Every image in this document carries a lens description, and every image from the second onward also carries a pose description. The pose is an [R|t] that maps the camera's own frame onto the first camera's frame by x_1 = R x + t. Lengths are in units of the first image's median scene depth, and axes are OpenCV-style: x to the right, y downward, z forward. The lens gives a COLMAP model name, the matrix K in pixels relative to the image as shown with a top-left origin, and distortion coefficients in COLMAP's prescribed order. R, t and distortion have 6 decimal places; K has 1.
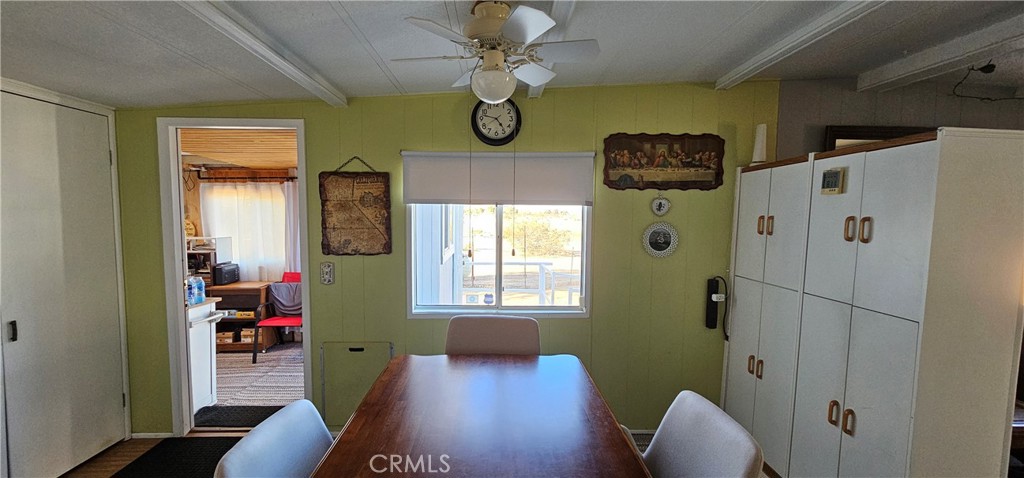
lens RADIAL K [[421.7, 0, 507.6], [0, 421.7, 243.2], [0, 0, 1]] dist [0.000203, 0.000086]
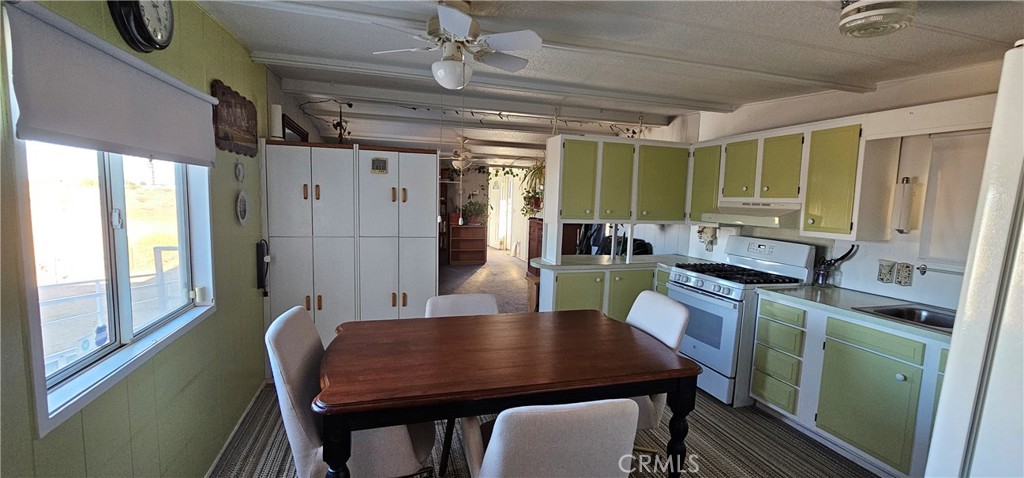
lens RADIAL K [[421.7, 0, 507.6], [0, 421.7, 243.2], [0, 0, 1]] dist [0.000203, 0.000086]
pose [[-0.254345, -0.122932, 0.959269, -0.716886], [0.032277, 0.990257, 0.135462, -0.038382], [-0.966575, 0.065416, -0.247899, 0.683738]]
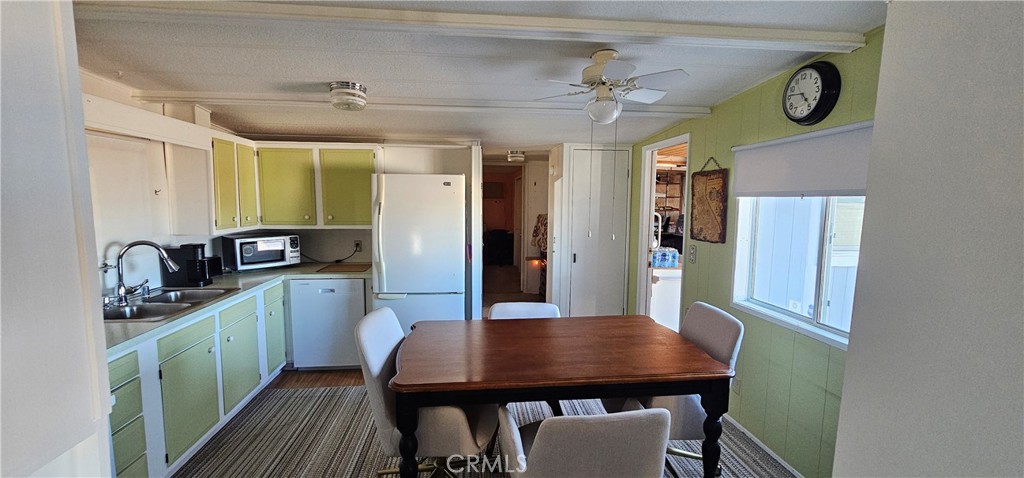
lens RADIAL K [[421.7, 0, 507.6], [0, 421.7, 243.2], [0, 0, 1]] dist [0.000203, 0.000086]
pose [[0.073386, 0.092607, -0.992995, 0.772438], [-0.075630, 0.993329, 0.087048, -0.028068], [0.994432, 0.068712, 0.079901, 0.360020]]
